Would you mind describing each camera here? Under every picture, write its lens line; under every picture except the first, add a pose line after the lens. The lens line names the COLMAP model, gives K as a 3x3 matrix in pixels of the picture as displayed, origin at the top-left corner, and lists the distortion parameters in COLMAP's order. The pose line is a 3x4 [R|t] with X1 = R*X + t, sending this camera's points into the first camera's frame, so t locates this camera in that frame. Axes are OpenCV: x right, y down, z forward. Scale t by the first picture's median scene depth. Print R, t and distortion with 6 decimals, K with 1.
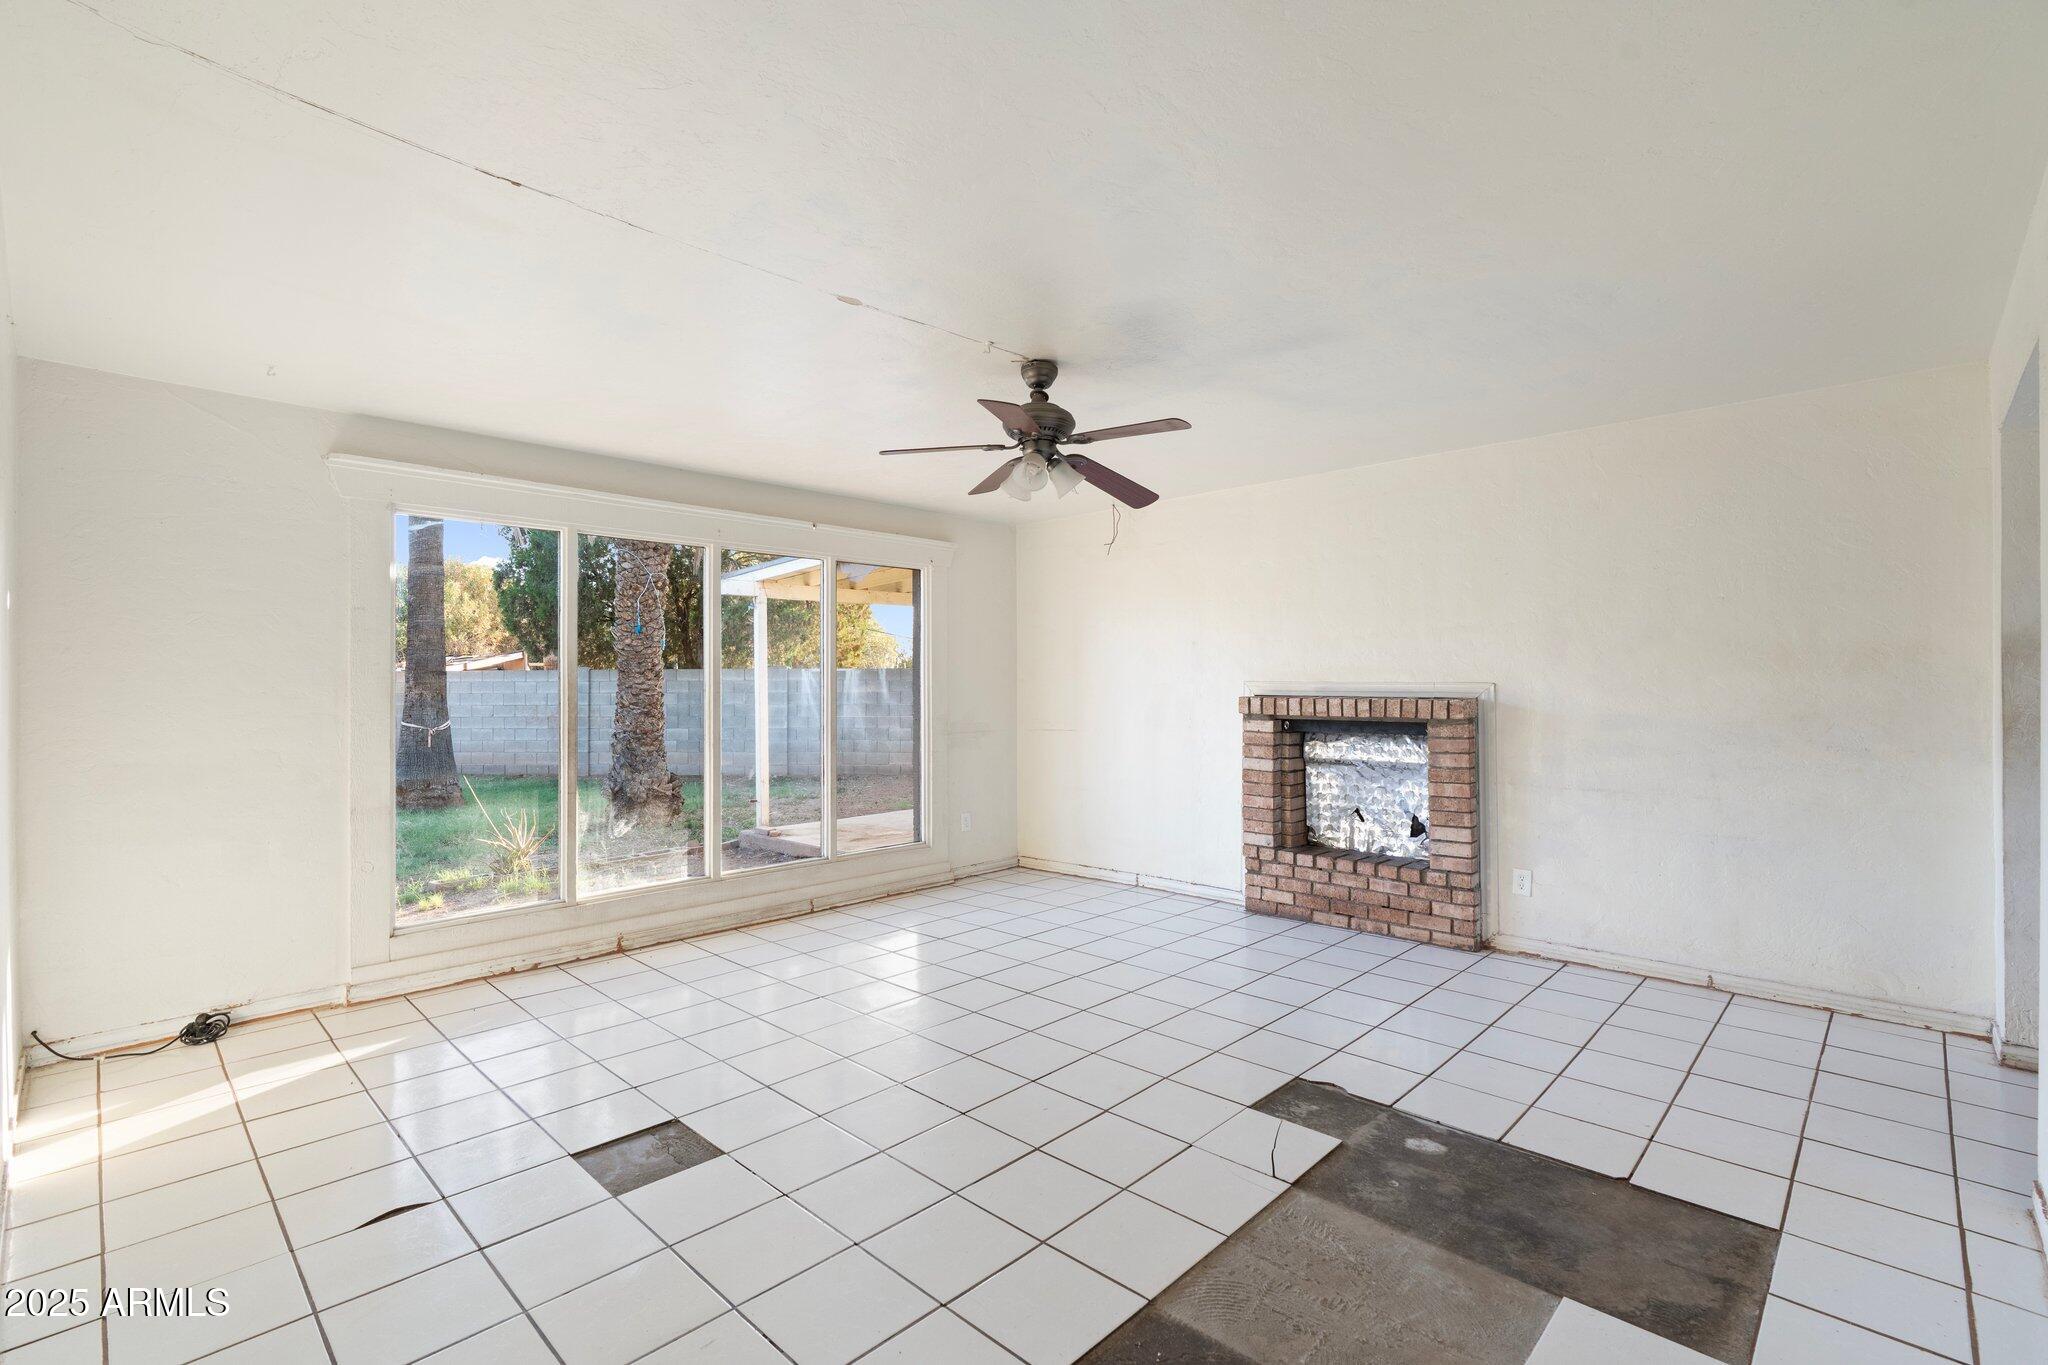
lens RADIAL K [[922.2, 0, 1017.3], [0, 922.2, 687.7], [0, 0, 1]] dist [-0.011686, -0.000277]
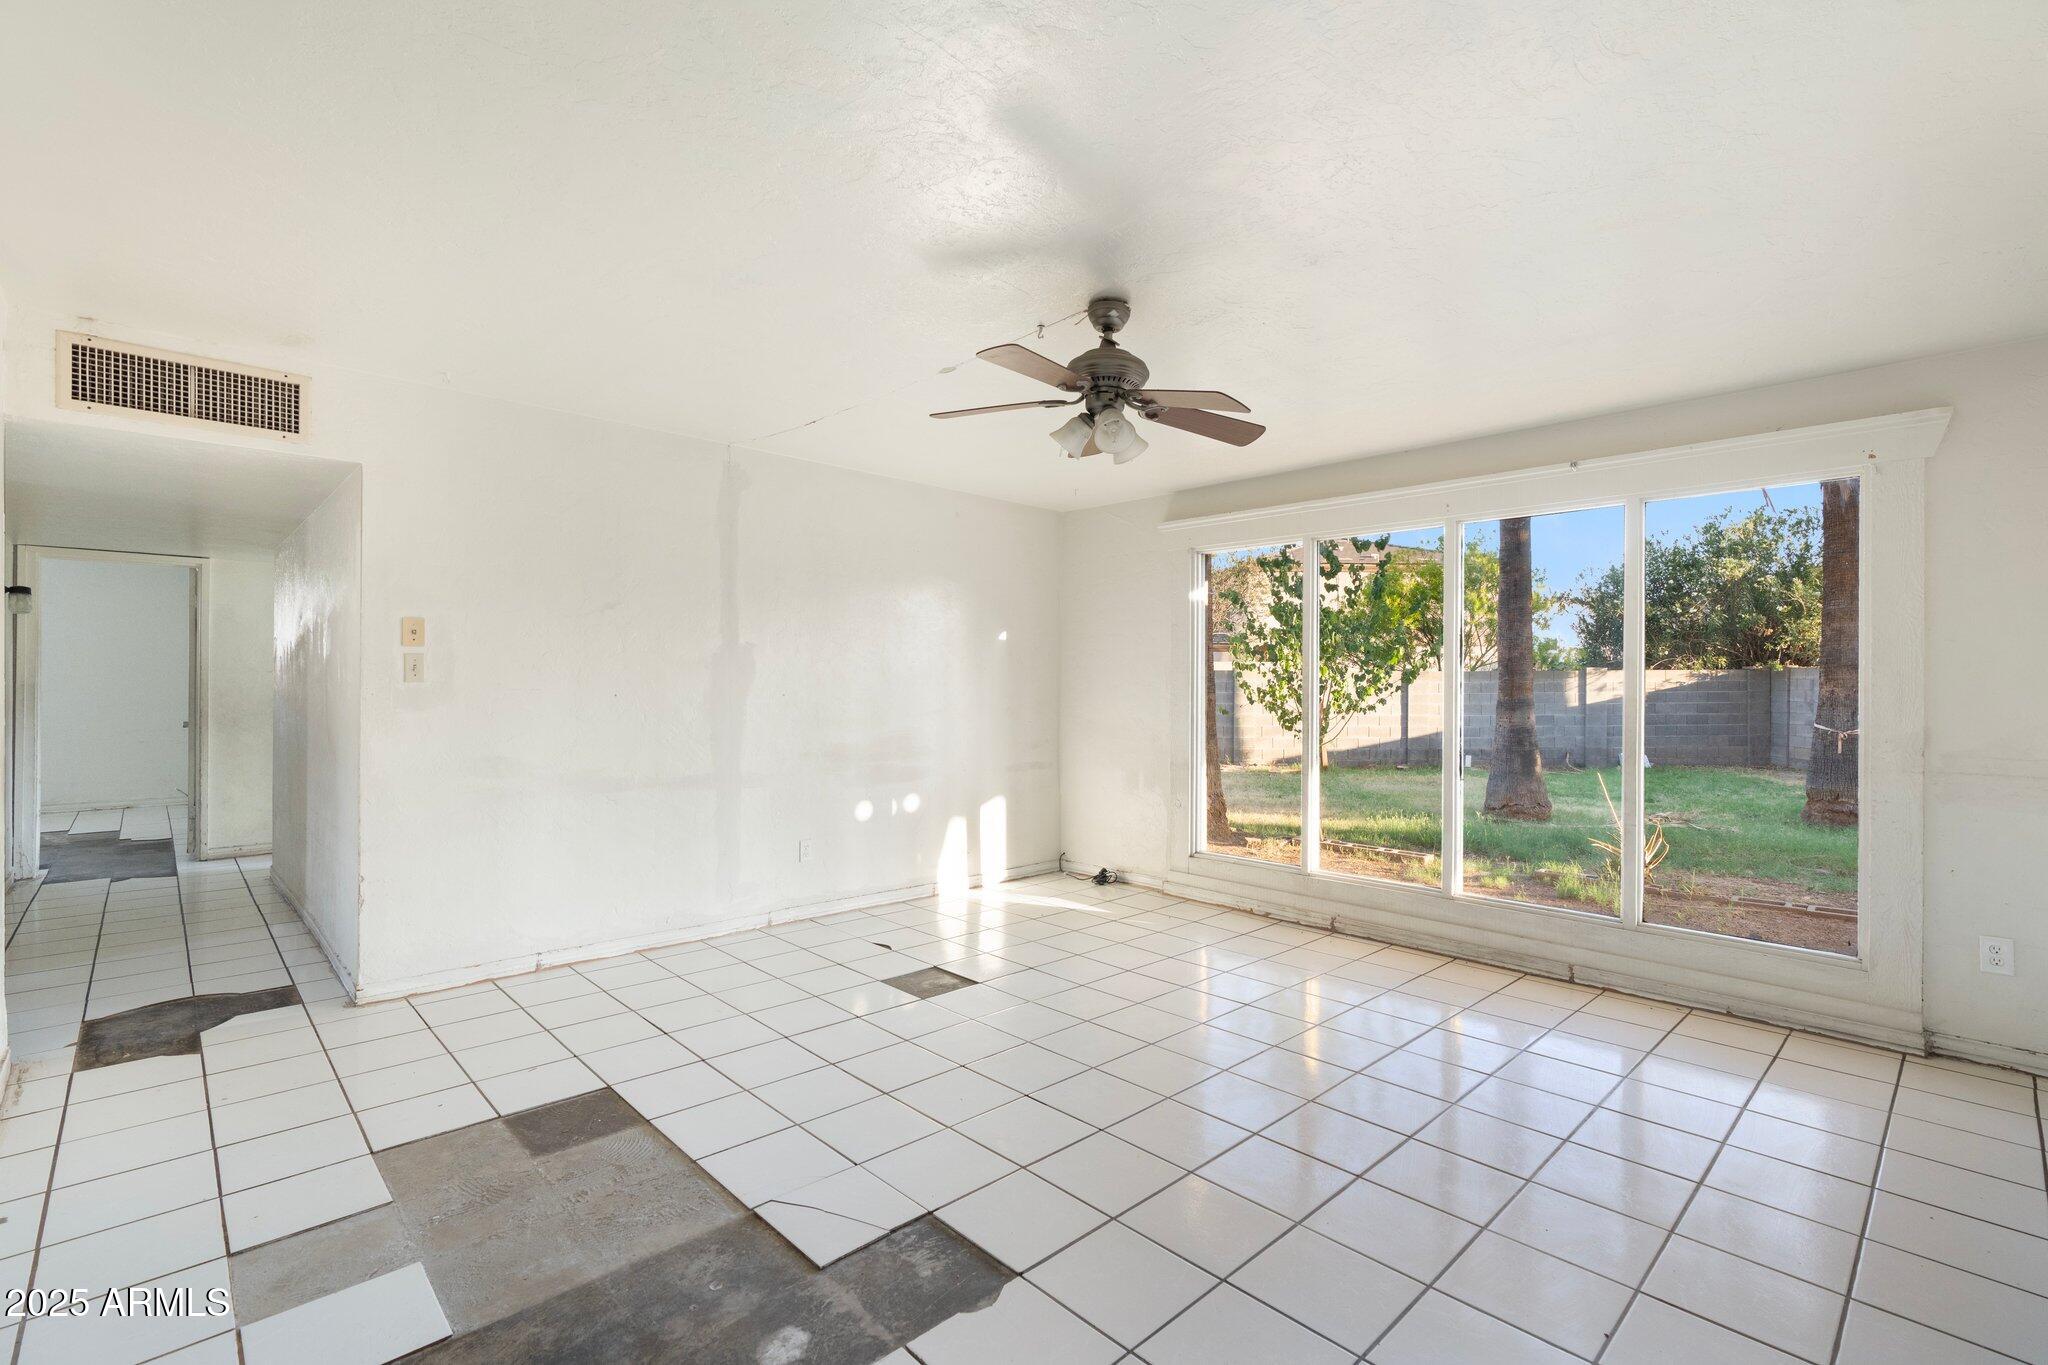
lens RADIAL K [[922.2, 0, 1017.5], [0, 922.2, 675.7], [0, 0, 1]] dist [-0.011686, -0.000277]
pose [[-0.040270, -0.001625, -0.999188, 0.844092], [-0.008797, 0.999960, -0.001271, -0.000595], [0.999150, 0.008739, -0.040283, 0.902588]]
